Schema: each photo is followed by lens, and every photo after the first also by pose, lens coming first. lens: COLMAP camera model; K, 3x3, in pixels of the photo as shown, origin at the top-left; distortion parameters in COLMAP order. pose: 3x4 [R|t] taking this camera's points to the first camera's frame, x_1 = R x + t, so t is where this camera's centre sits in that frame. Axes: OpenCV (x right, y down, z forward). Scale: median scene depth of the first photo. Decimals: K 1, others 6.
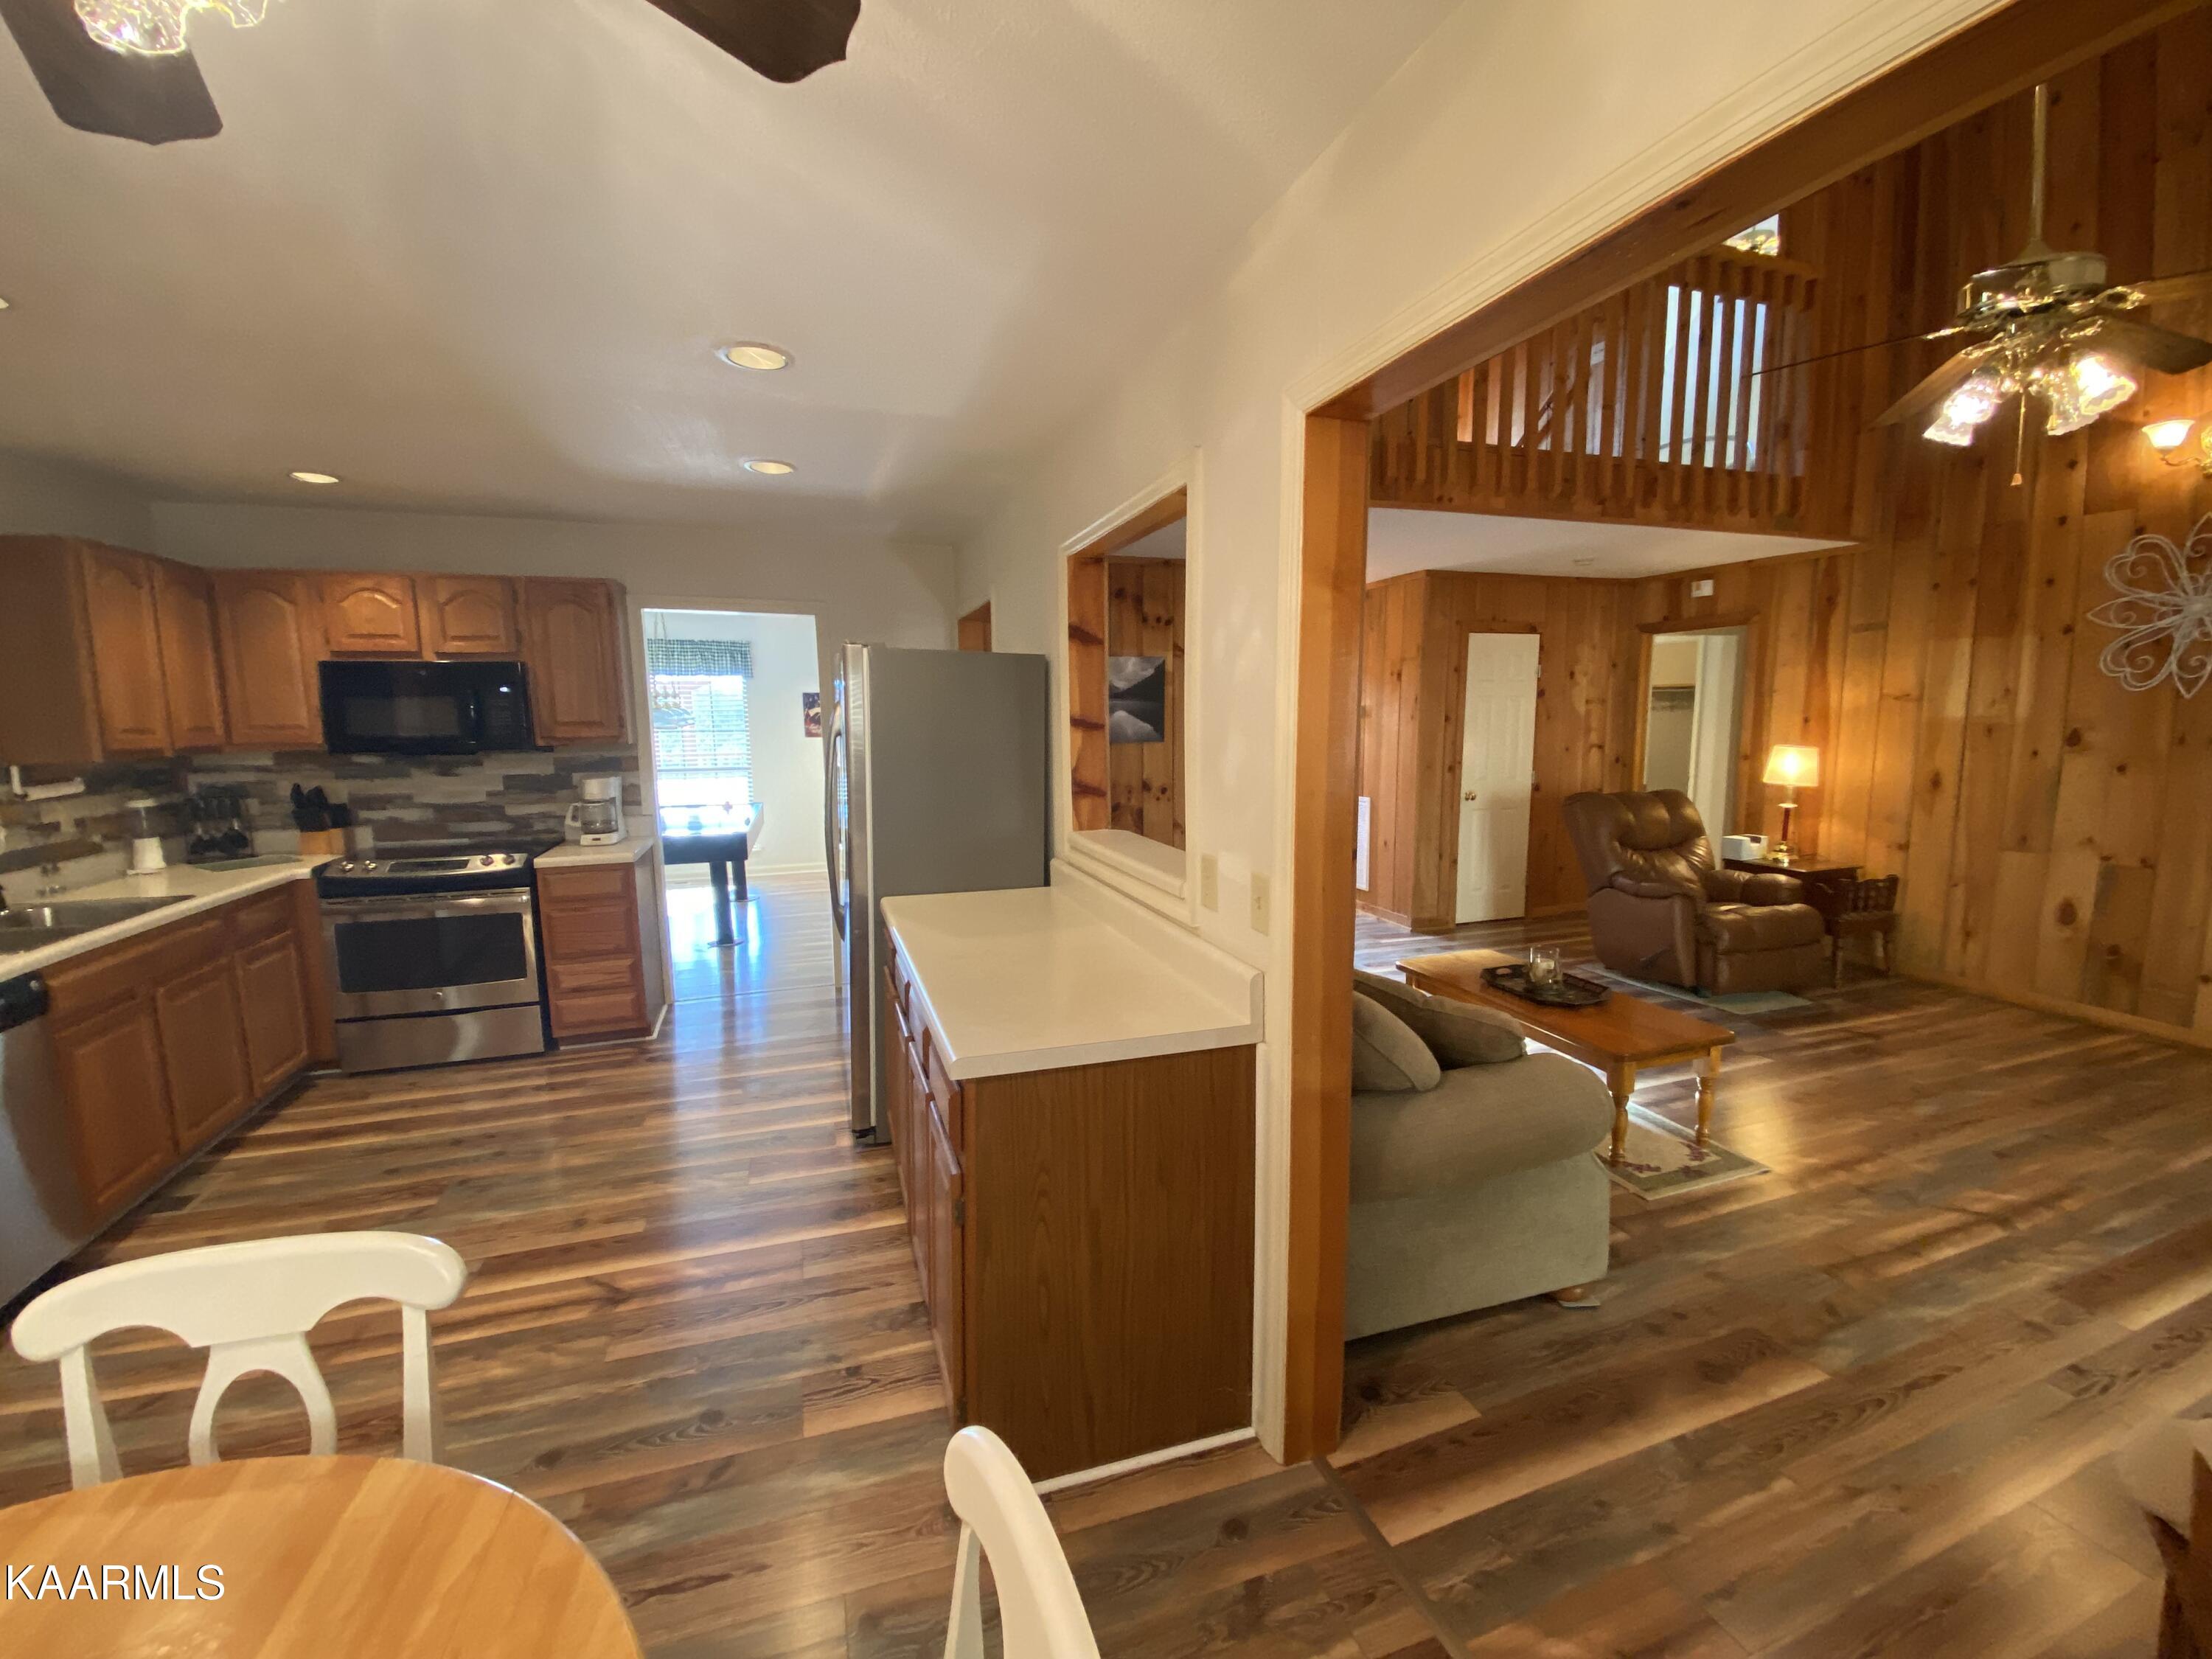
lens RADIAL K [[886.9, 0, 1103.7], [0, 886.9, 827.5], [0, 0, 1]] dist [0.019807, -0.019591]
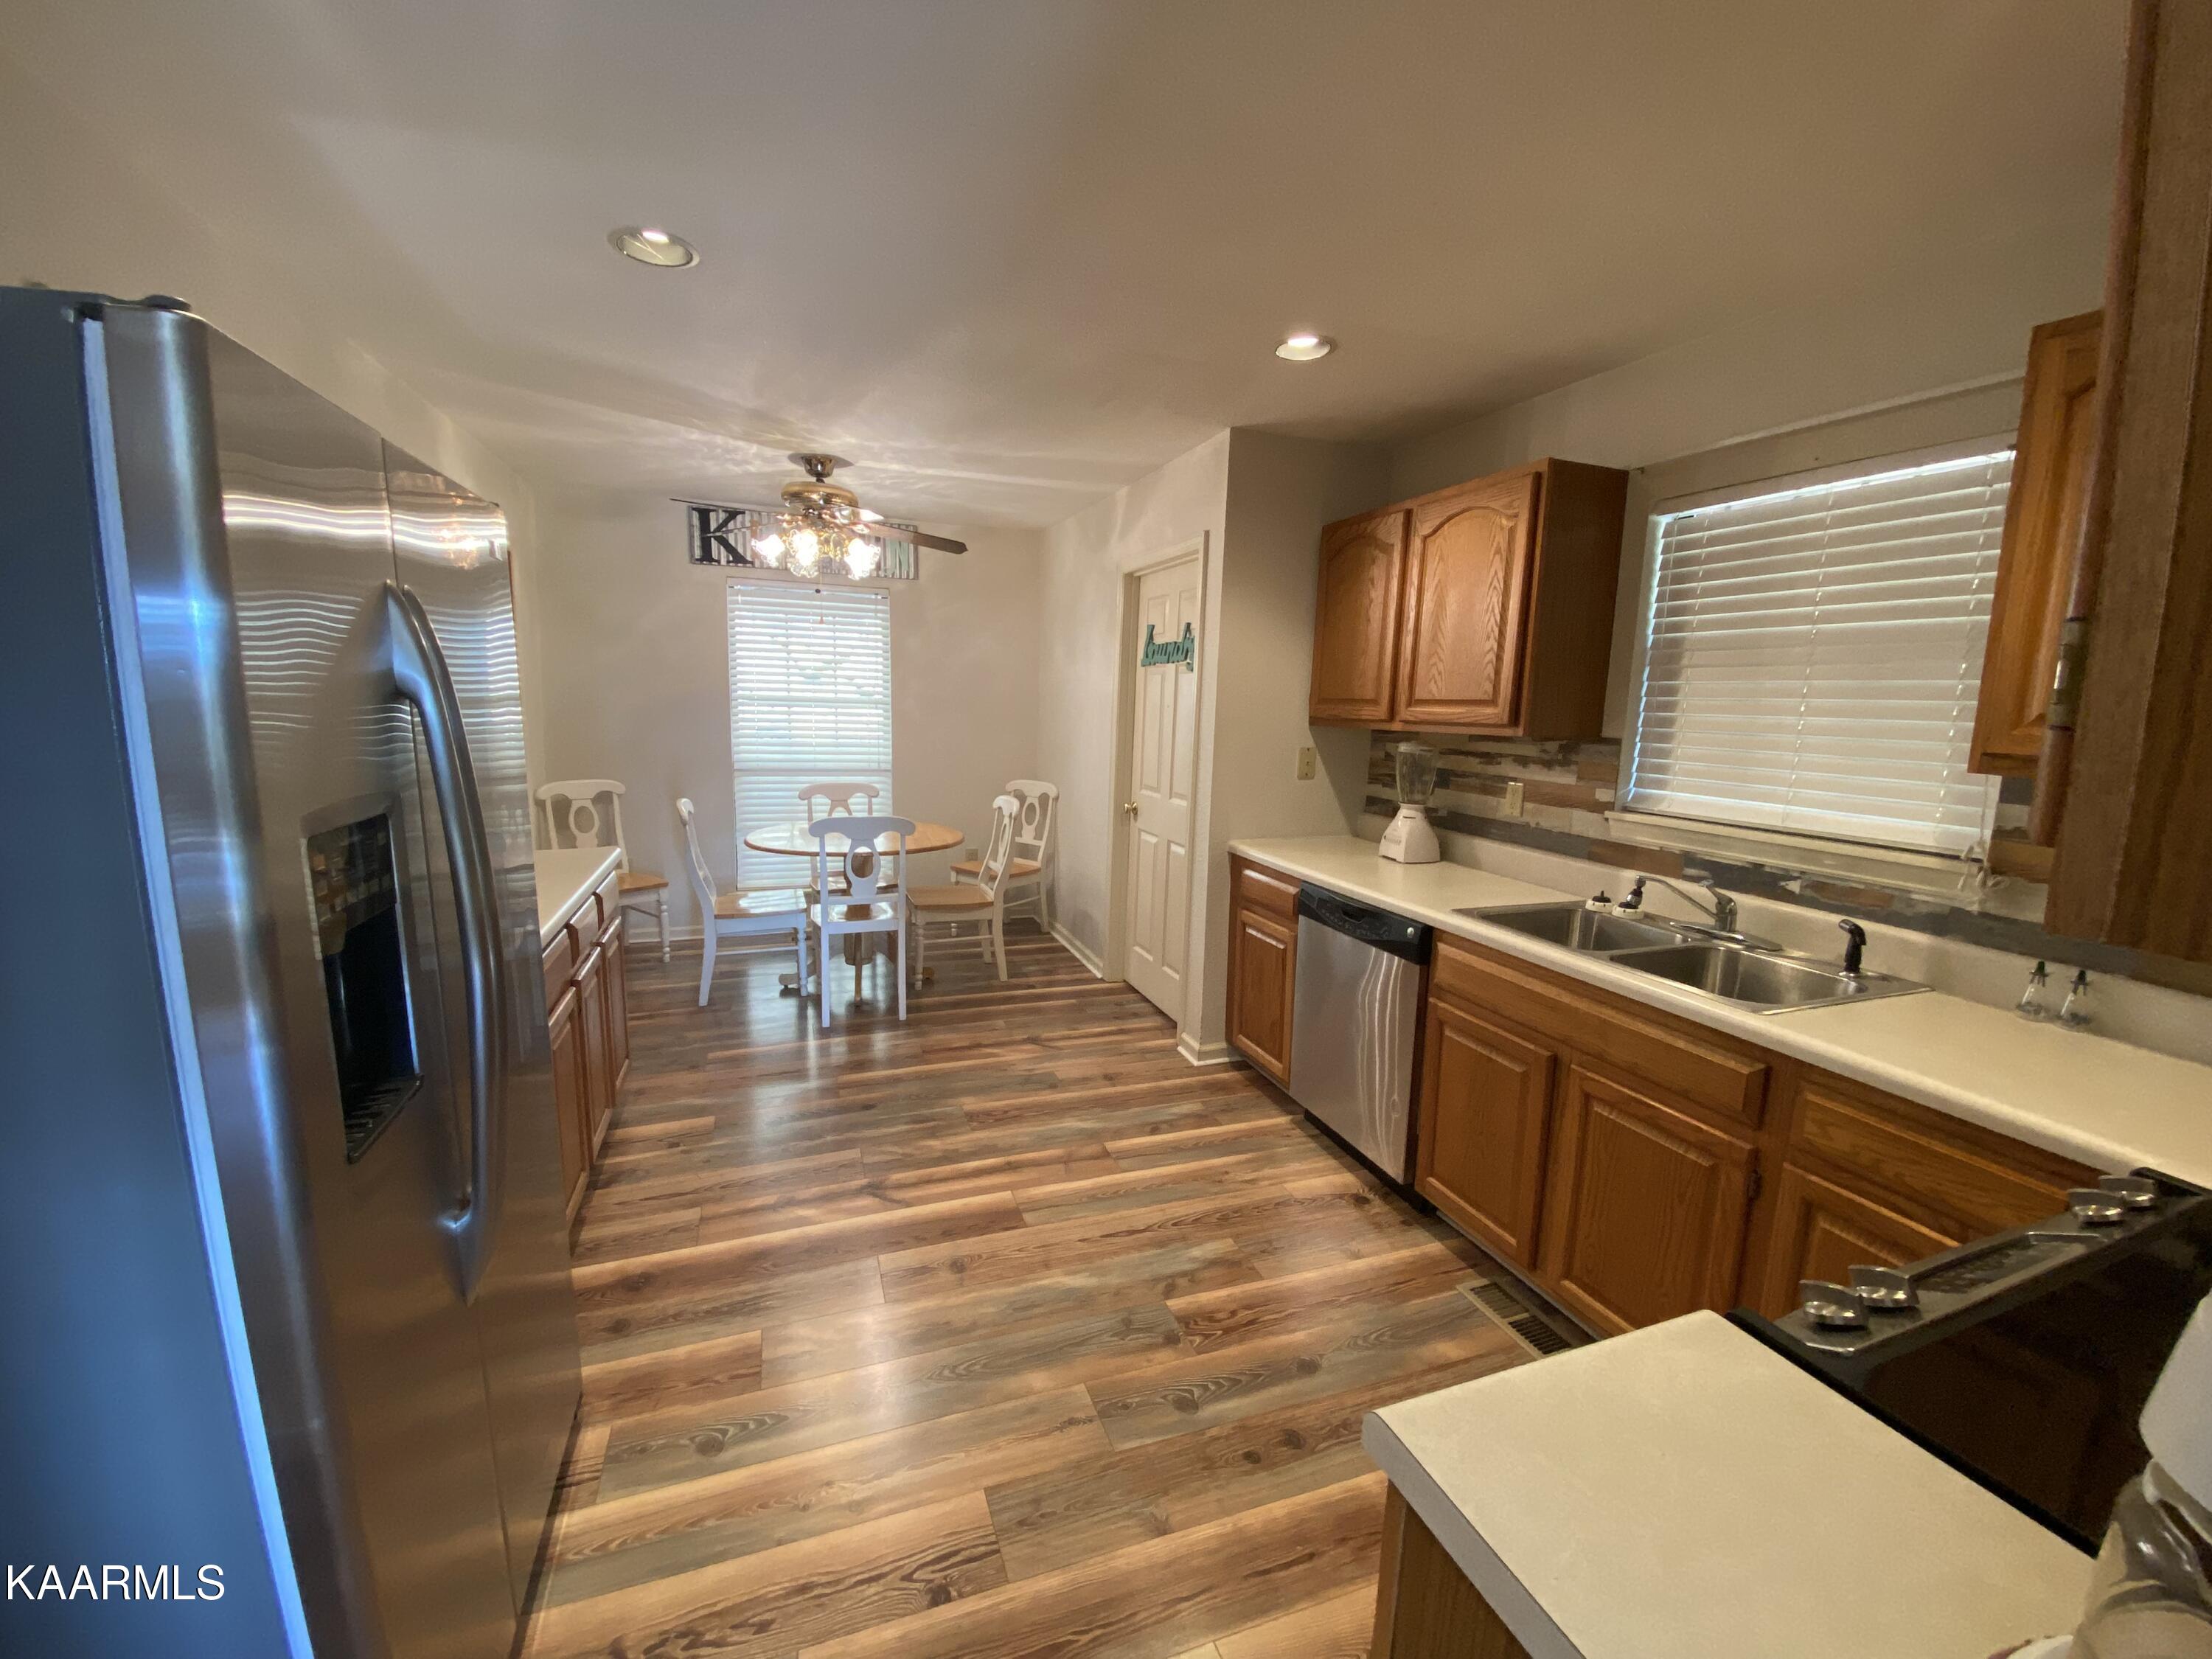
lens RADIAL K [[886.9, 0, 1115.7], [0, 886.9, 832.4], [0, 0, 1]] dist [0.019807, -0.019591]
pose [[-0.999281, -0.018477, -0.033100, -0.483182], [-0.026906, 0.960804, 0.275919, -0.134521], [0.026705, 0.276611, -0.960611, 1.174007]]
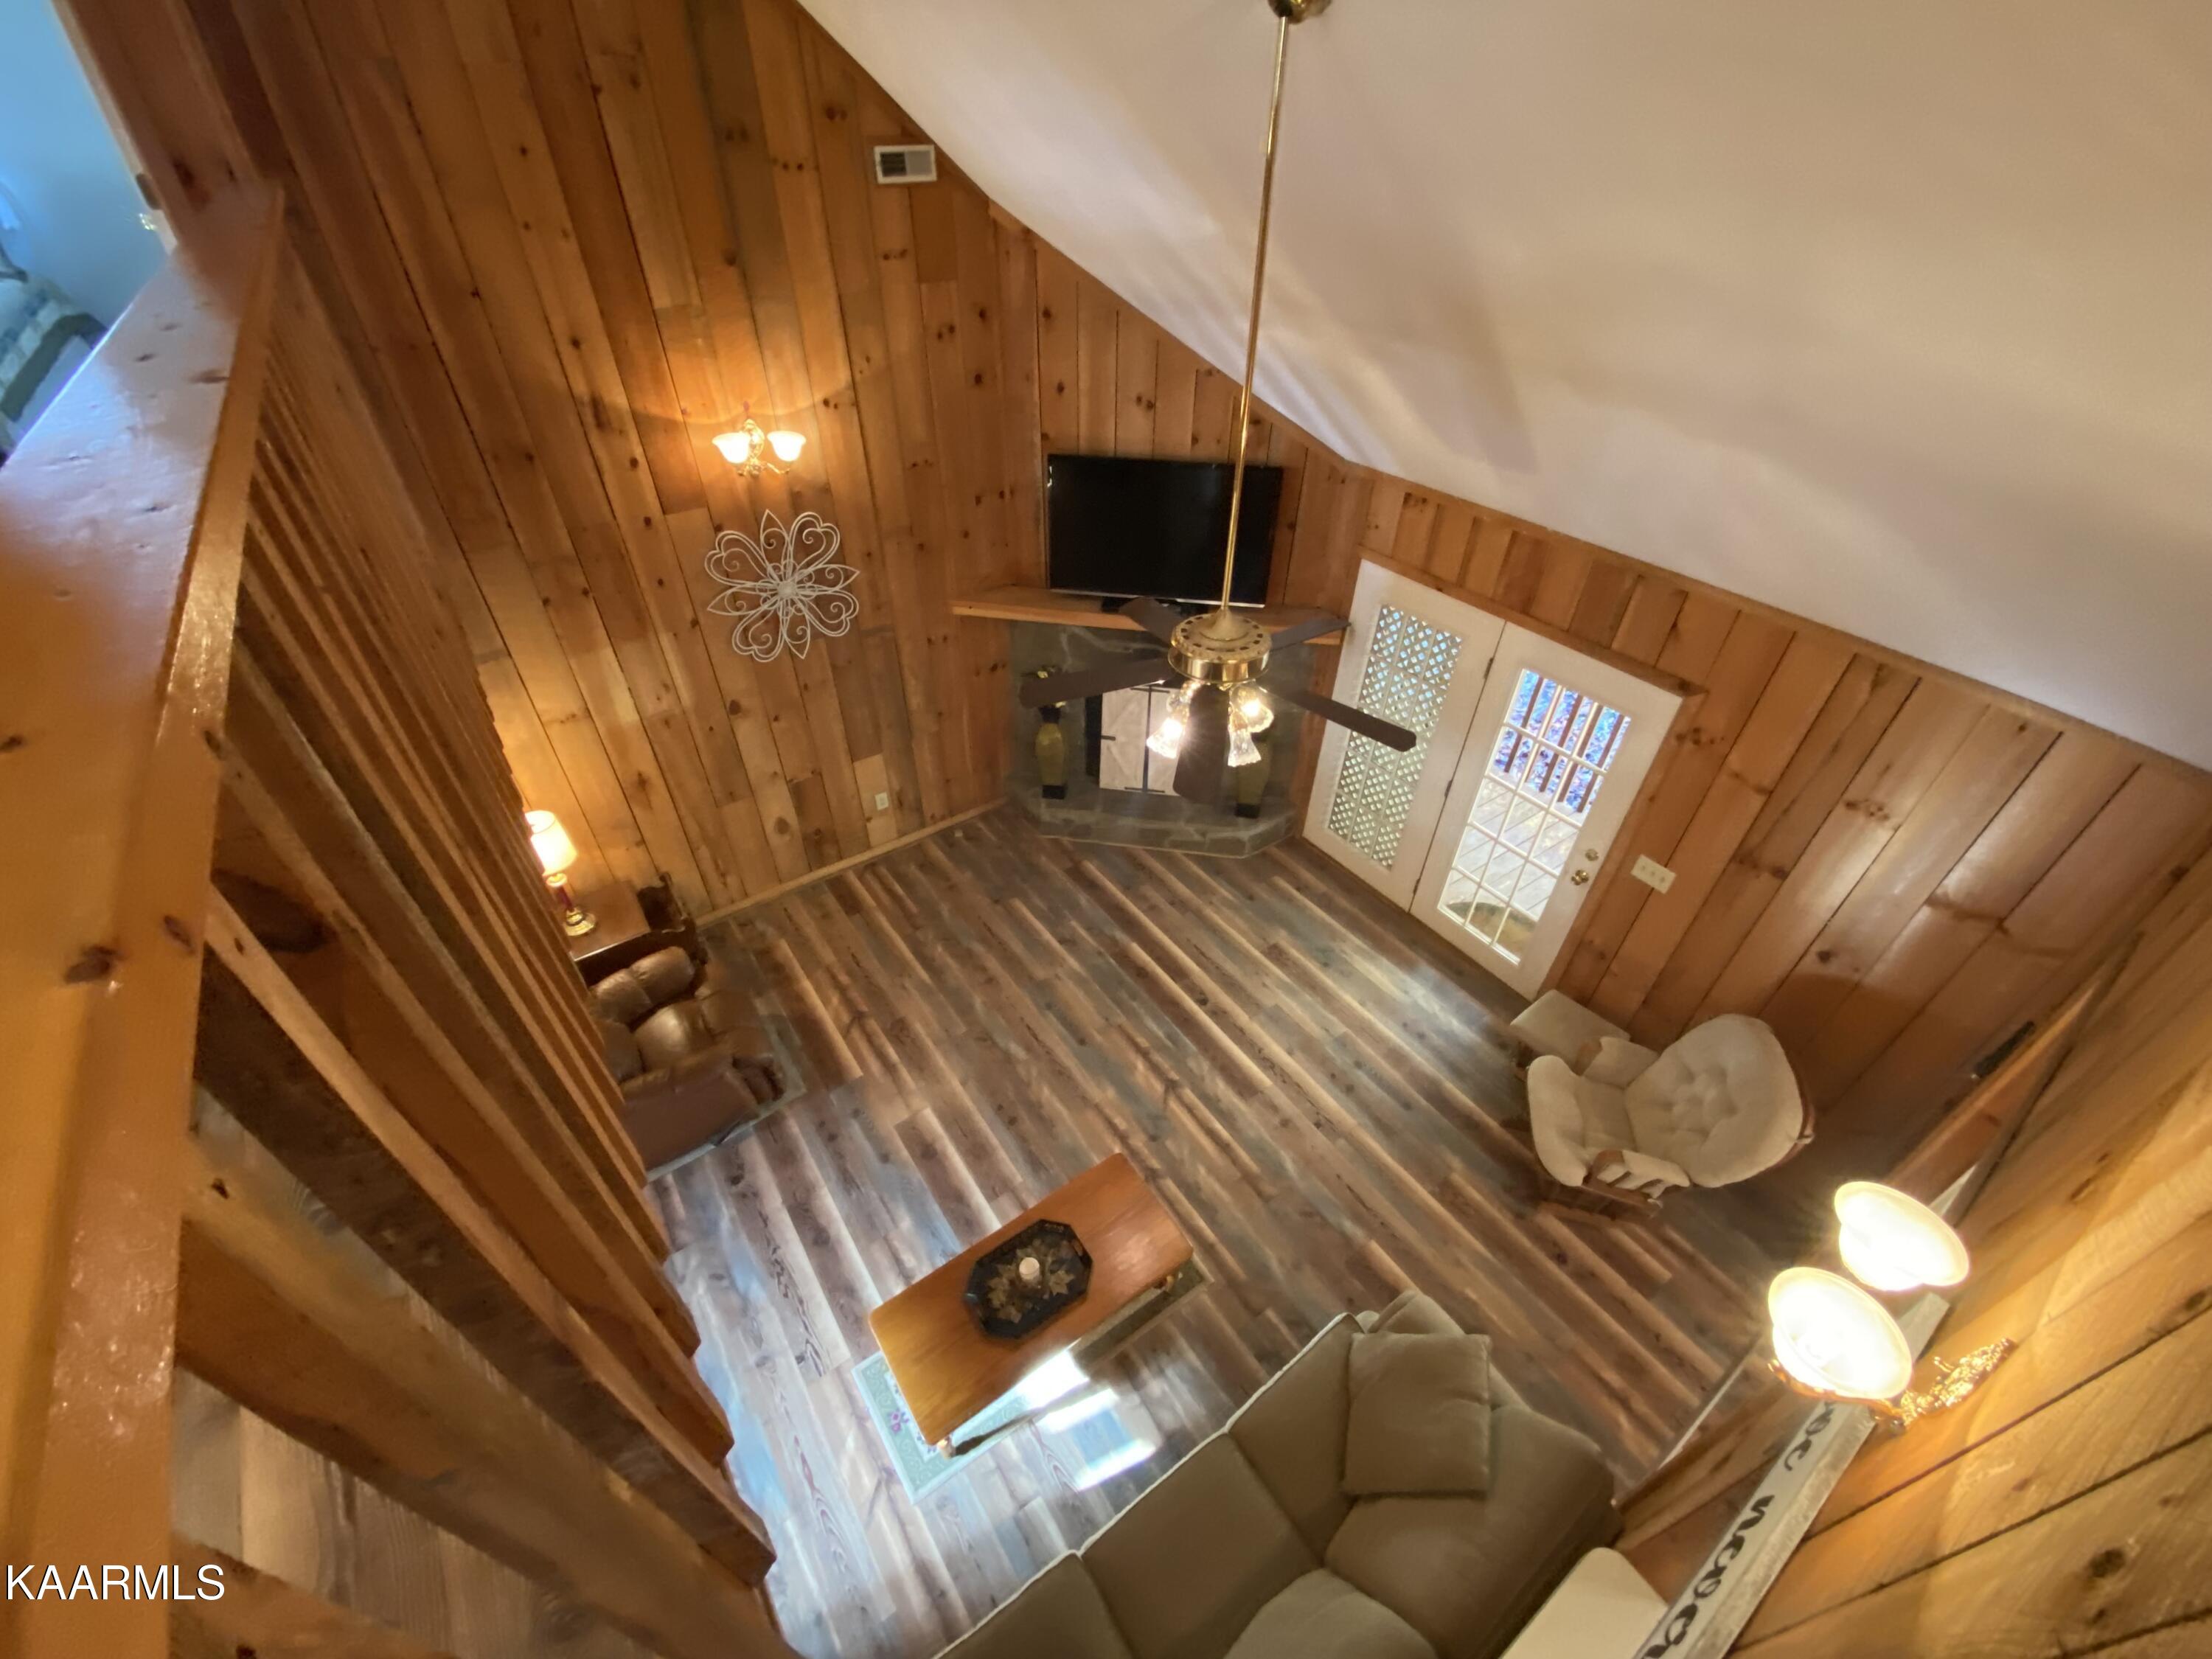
lens RADIAL K [[886.9, 0, 1112.7], [0, 886.9, 826.5], [0, 0, 1]] dist [0.019807, -0.019591]
pose [[-0.289785, -0.602472, 0.743675, 0.032769], [0.112766, 0.750111, 0.651627, -0.733143], [-0.950425, 0.272693, -0.149433, 0.824191]]
